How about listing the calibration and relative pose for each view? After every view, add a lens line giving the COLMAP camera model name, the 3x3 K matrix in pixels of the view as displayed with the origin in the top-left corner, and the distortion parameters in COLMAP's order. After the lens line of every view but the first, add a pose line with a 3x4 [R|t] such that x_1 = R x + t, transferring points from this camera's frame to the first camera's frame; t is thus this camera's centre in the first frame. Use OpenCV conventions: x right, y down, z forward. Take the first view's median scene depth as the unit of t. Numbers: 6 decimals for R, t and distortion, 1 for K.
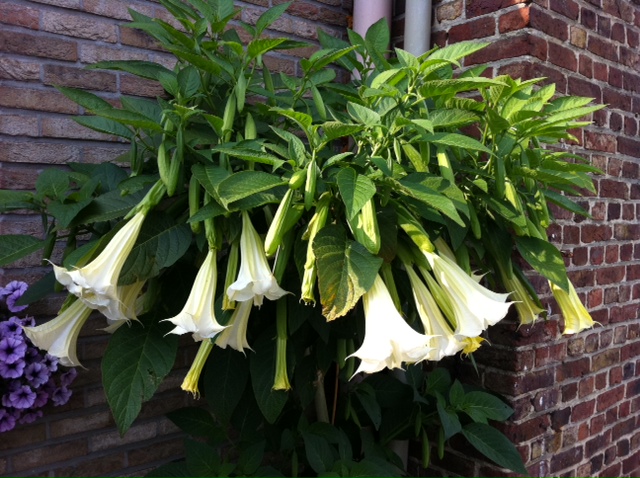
lens RADIAL K [[553.6, 0, 320.1], [0, 553.6, 238.9], [0, 0, 1]] dist [-0.008635, -0.001601]
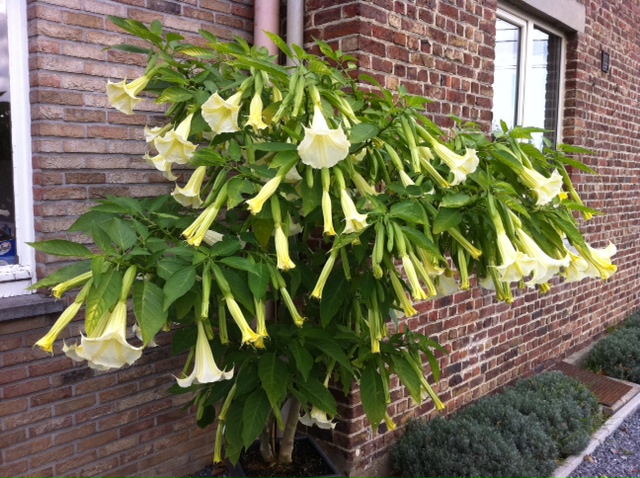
lens RADIAL K [[553.6, 0, 318.7], [0, 553.6, 238.8], [0, 0, 1]] dist [-0.008635, -0.001601]
pose [[0.986846, -0.025261, 0.159678, -0.017704], [0.015834, 0.998071, 0.060035, -0.011305], [-0.160887, -0.056717, 0.985342, -0.622601]]
